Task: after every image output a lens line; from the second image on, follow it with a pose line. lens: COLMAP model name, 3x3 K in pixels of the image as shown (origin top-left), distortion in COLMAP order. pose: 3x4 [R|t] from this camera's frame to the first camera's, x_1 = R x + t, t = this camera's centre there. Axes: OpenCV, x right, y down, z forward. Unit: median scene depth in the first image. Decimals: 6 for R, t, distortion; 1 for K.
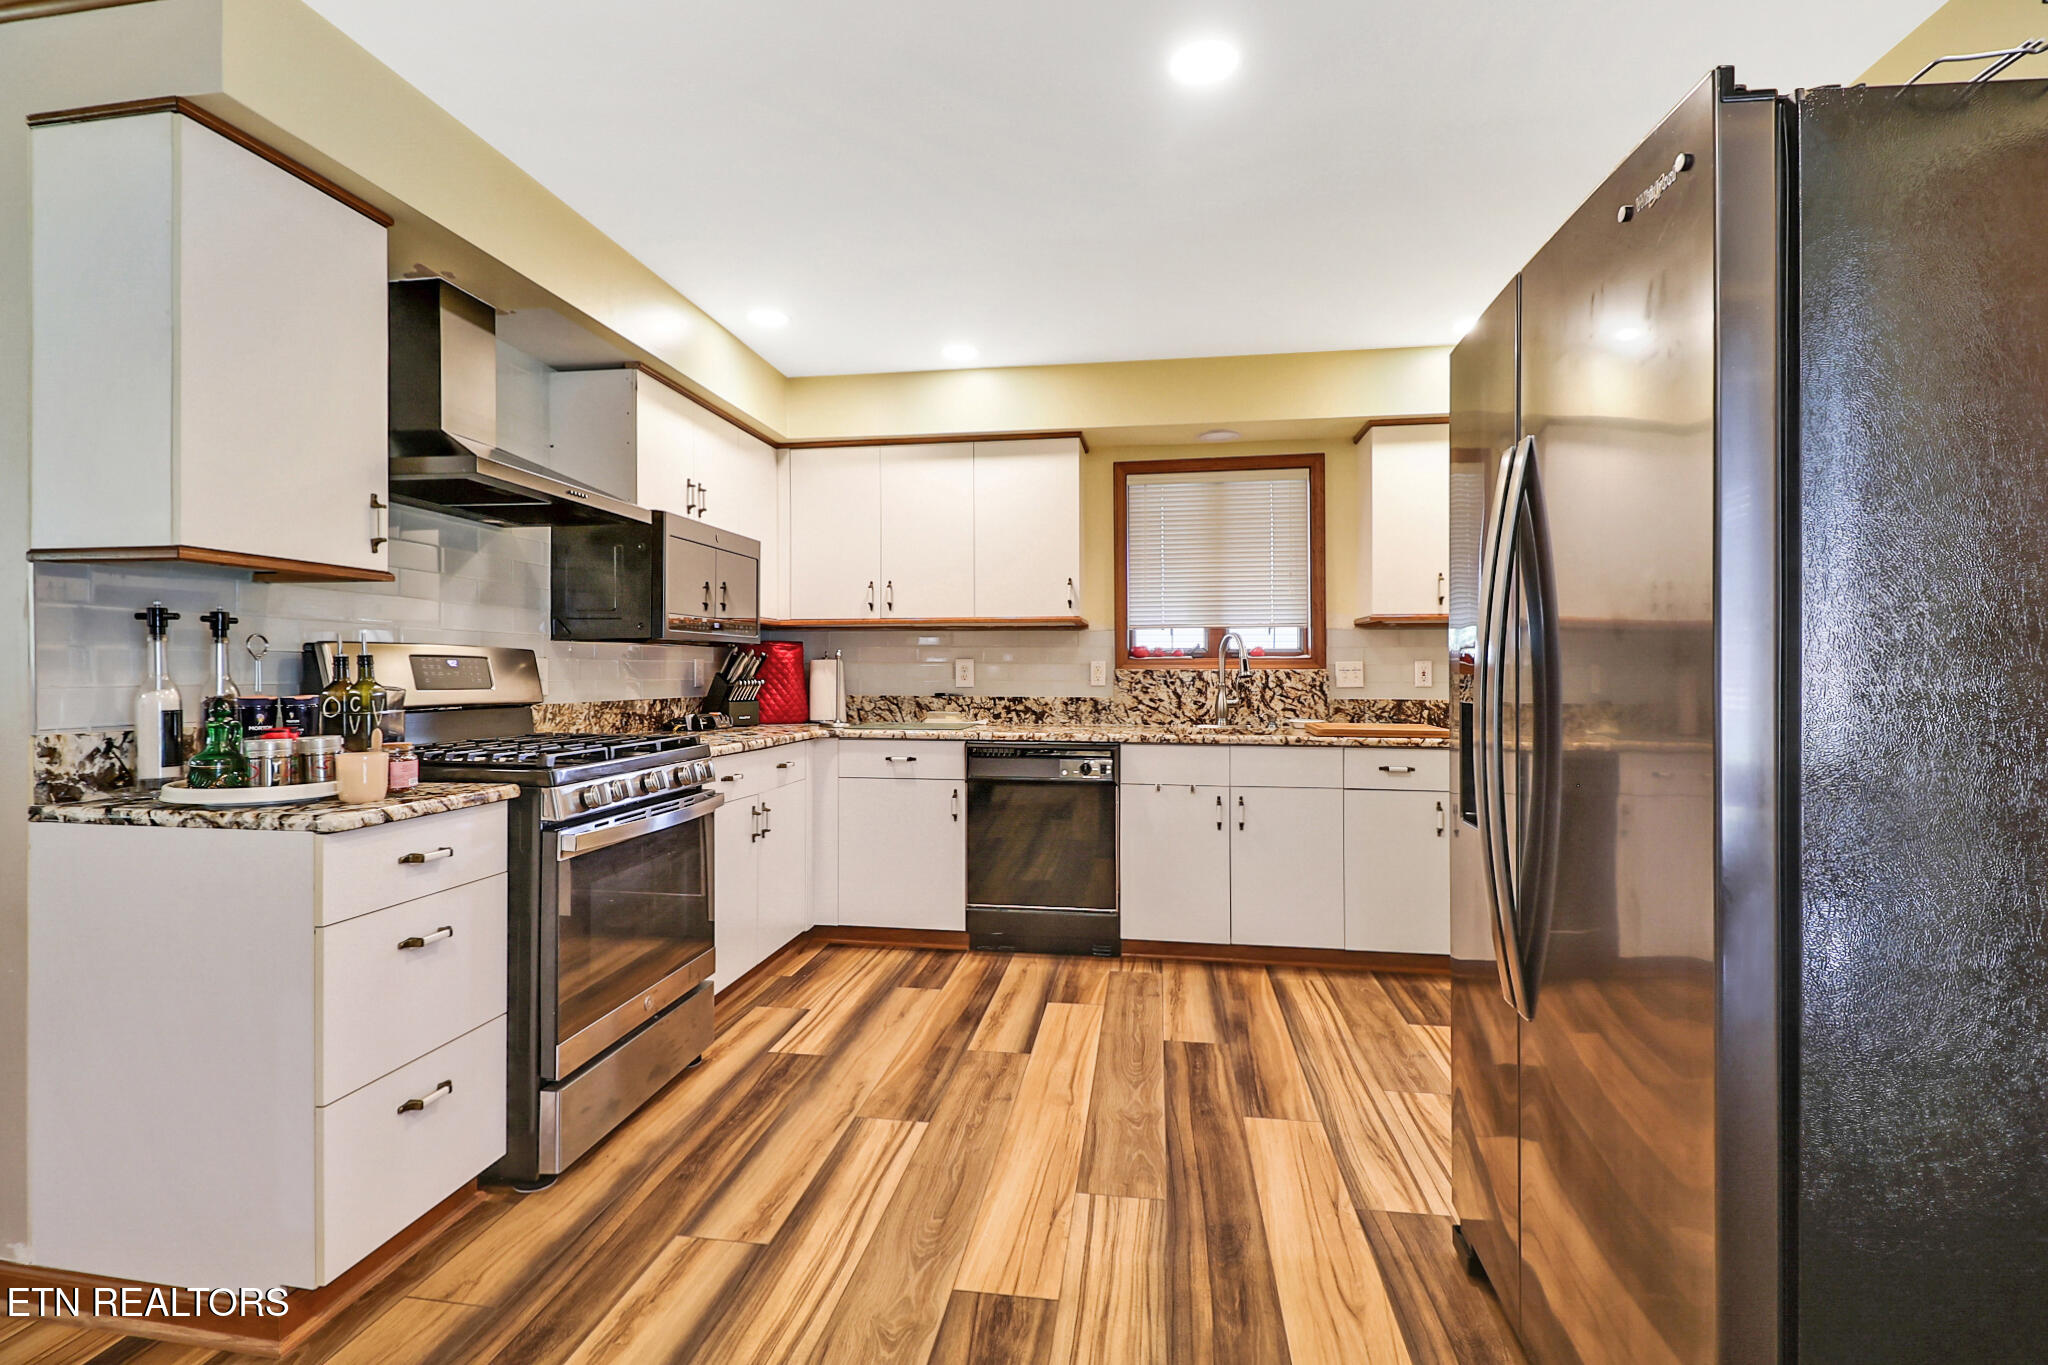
lens RADIAL K [[955.1, 0, 1021.2], [0, 955.1, 662.3], [0, 0, 1]] dist [0.002121, -0.012166]
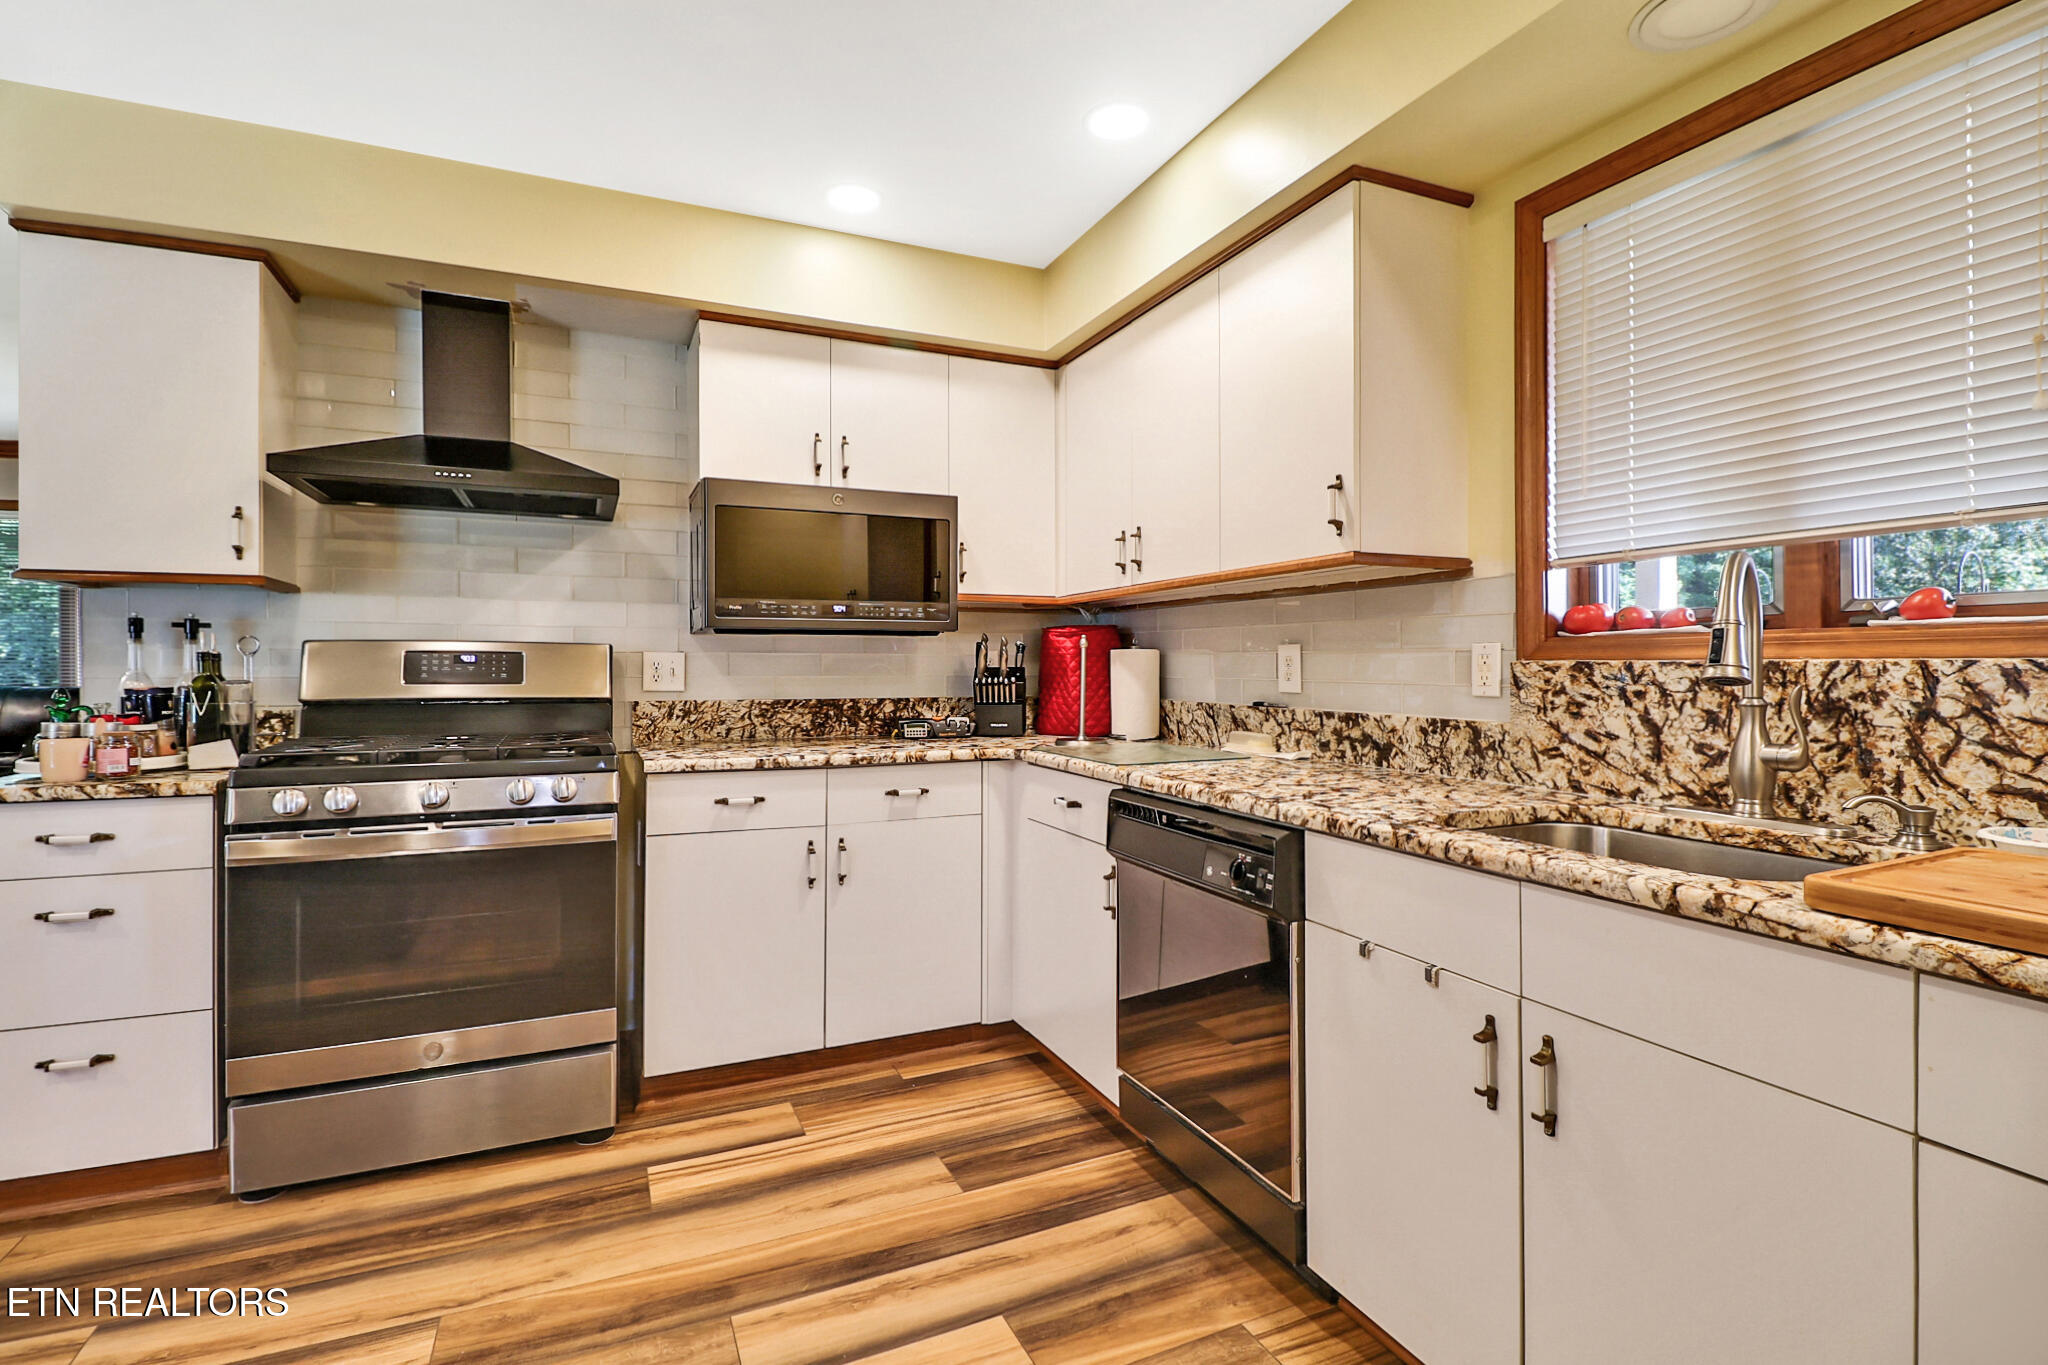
lens RADIAL K [[955.1, 0, 1021.2], [0, 955.1, 662.3], [0, 0, 1]] dist [0.002121, -0.012166]
pose [[0.532232, -0.003228, -0.846592, 0.363855], [0.008597, 0.999962, 0.001593, 0.005341], [0.846555, -0.008126, 0.532239, 0.578192]]
